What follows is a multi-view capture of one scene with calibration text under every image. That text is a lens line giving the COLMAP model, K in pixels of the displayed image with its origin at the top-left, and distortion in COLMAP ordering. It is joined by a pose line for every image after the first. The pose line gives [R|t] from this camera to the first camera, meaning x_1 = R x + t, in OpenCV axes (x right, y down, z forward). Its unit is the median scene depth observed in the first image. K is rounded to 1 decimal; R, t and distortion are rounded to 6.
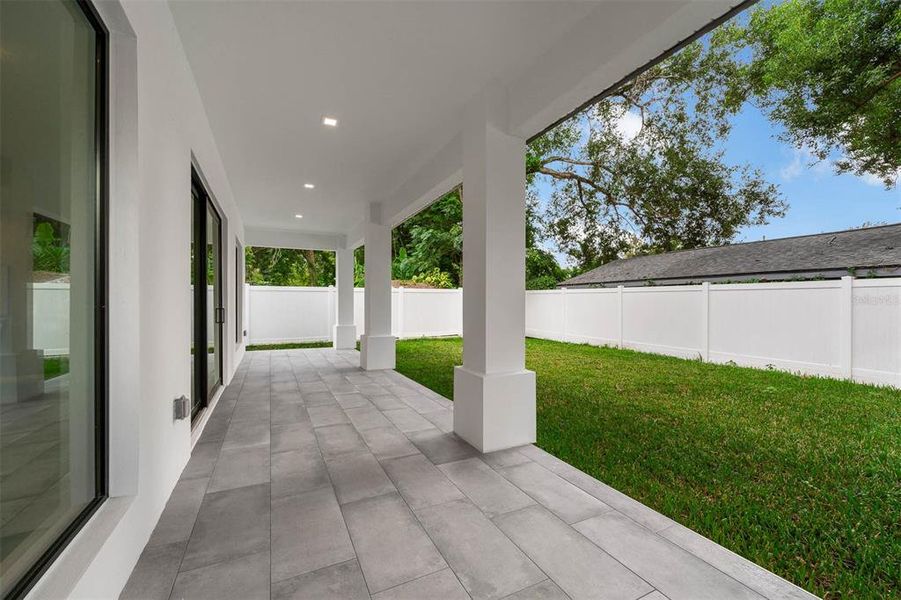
lens RADIAL K [[368.9, 0, 454.9], [0, 368.9, 303.8], [0, 0, 1]] dist [-0.000094, 0.000039]
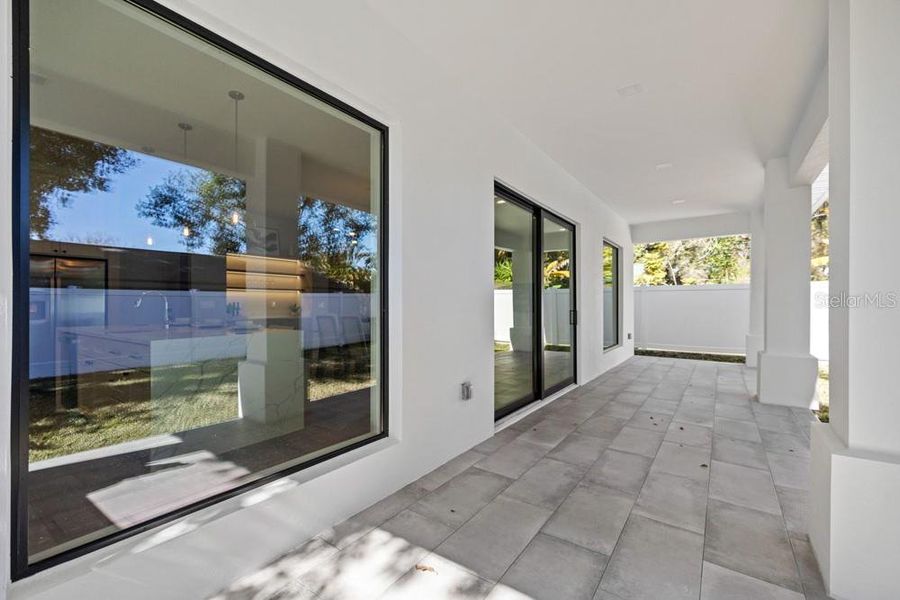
lens RADIAL K [[390.8, 0, 450.3], [0, 390.8, 299.5], [0, 0, 1]] dist [0.001017, -0.000111]
pose [[0.463334, -0.003025, -0.886179, 0.317451], [-0.004909, 0.999970, -0.005980, -0.023662], [0.886170, 0.007120, 0.463305, 0.231138]]
